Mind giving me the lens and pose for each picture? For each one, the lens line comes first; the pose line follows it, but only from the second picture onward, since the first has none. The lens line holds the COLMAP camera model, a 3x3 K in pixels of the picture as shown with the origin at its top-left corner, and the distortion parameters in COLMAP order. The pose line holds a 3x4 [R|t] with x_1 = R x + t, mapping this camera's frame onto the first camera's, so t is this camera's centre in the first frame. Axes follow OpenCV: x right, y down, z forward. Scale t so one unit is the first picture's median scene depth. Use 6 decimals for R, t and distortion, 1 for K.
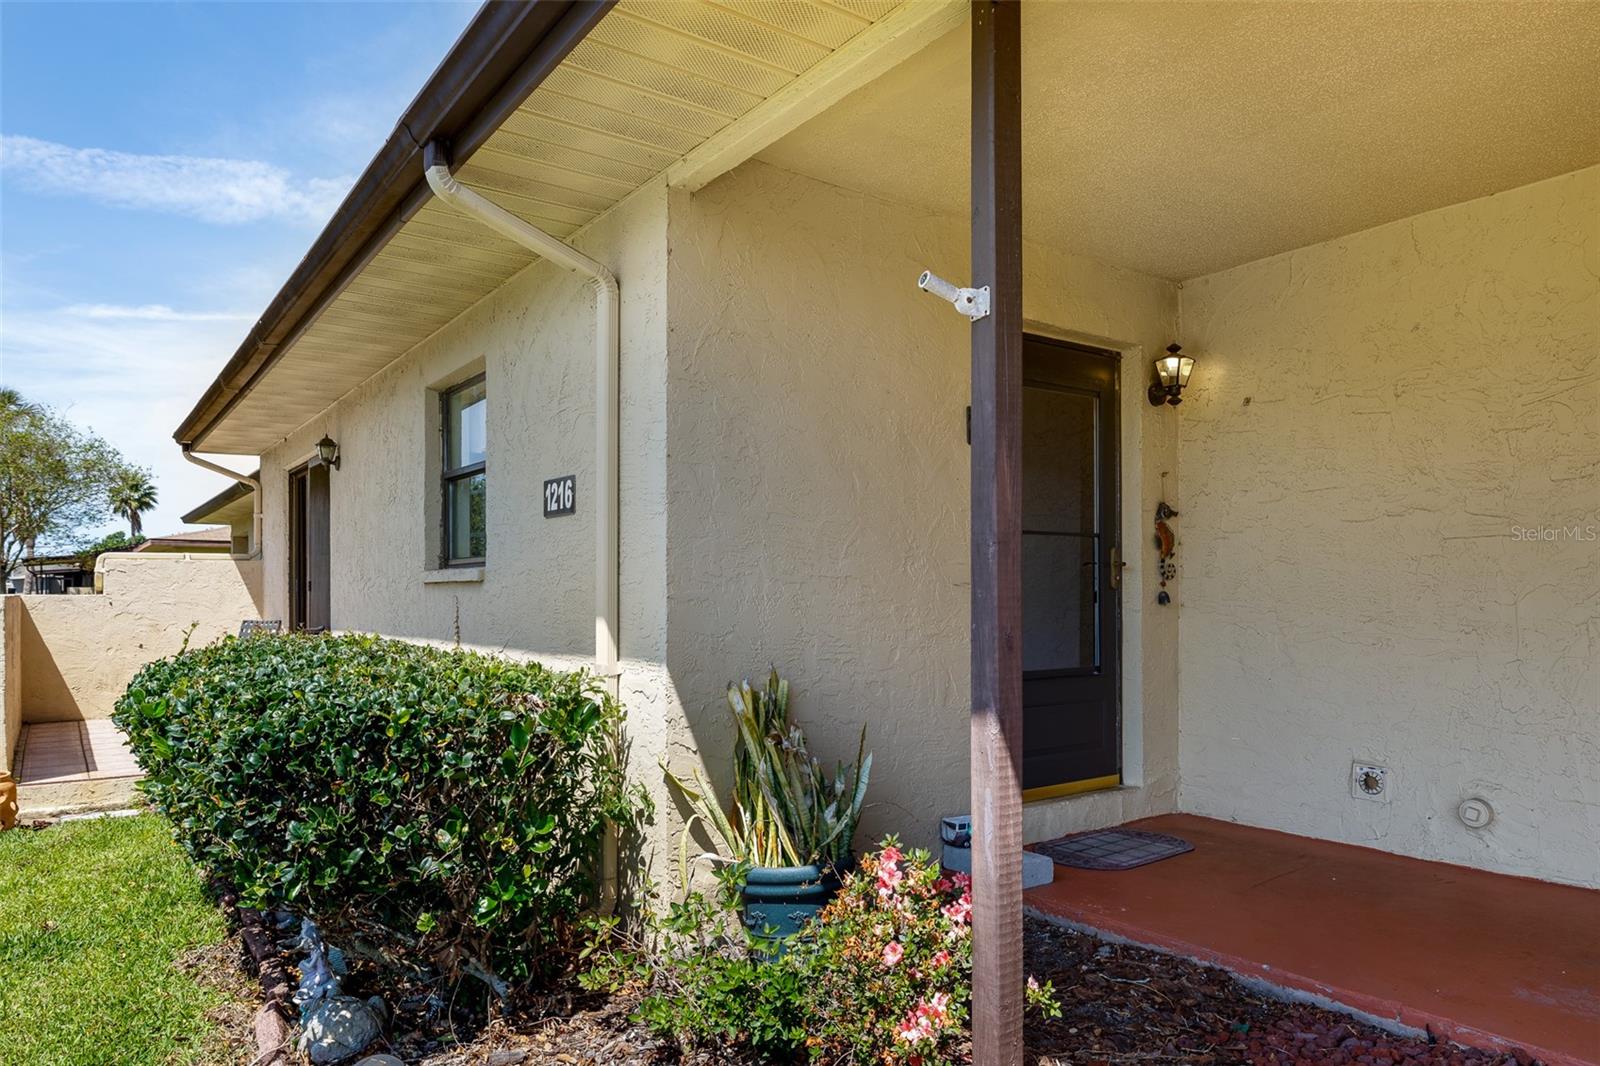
lens RADIAL K [[1017.8, 0, 796.0], [0, 1017.8, 601.7], [0, 0, 1]] dist [-0.002066, -0.000897]
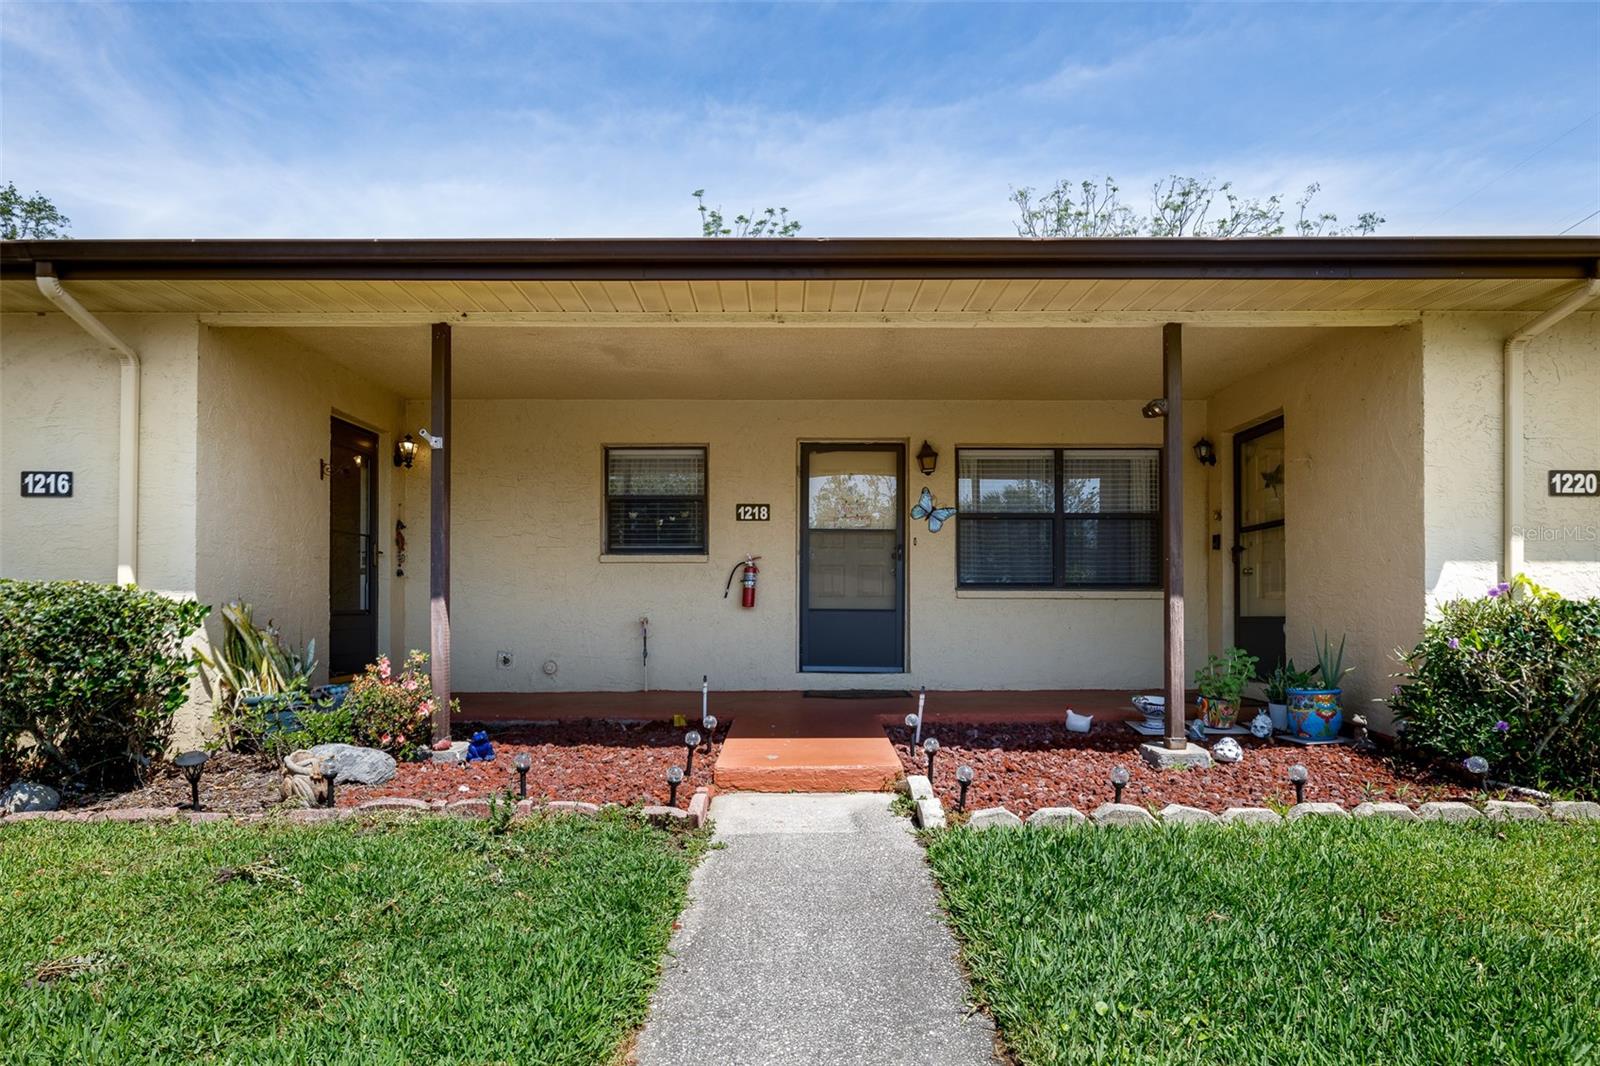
lens RADIAL K [[909.4, 0, 769.7], [0, 909.4, 593.6], [0, 0, 1]] dist [0.004395, 0.000416]
pose [[0.606344, 0.015066, 0.795060, -0.625863], [0.001143, 0.999803, -0.019818, 0.078485], [-0.795202, 0.012925, 0.606207, -0.599035]]
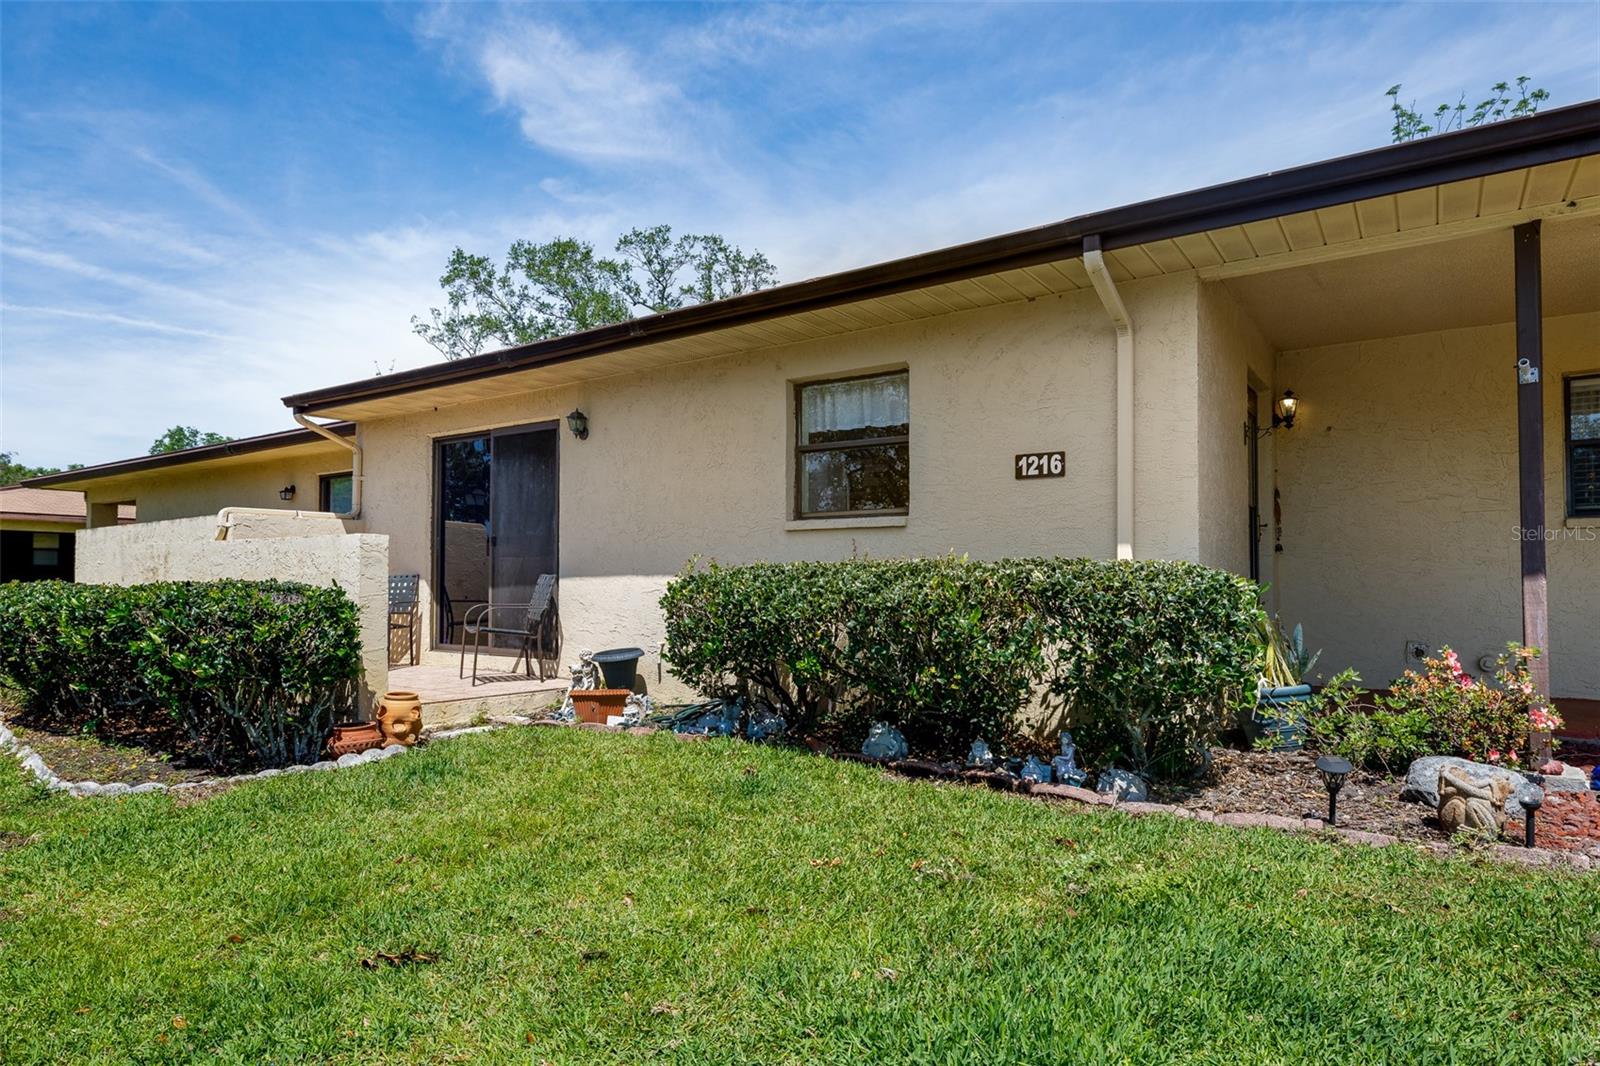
lens RADIAL K [[923.7, 0, 808.4], [0, 923.7, 564.9], [0, 0, 1]] dist [-0.001518, 0.000186]
pose [[0.944538, 0.010949, 0.328219, -0.964343], [-0.001834, 0.999604, -0.028070, 0.076990], [-0.328396, 0.025912, 0.944185, -0.148182]]
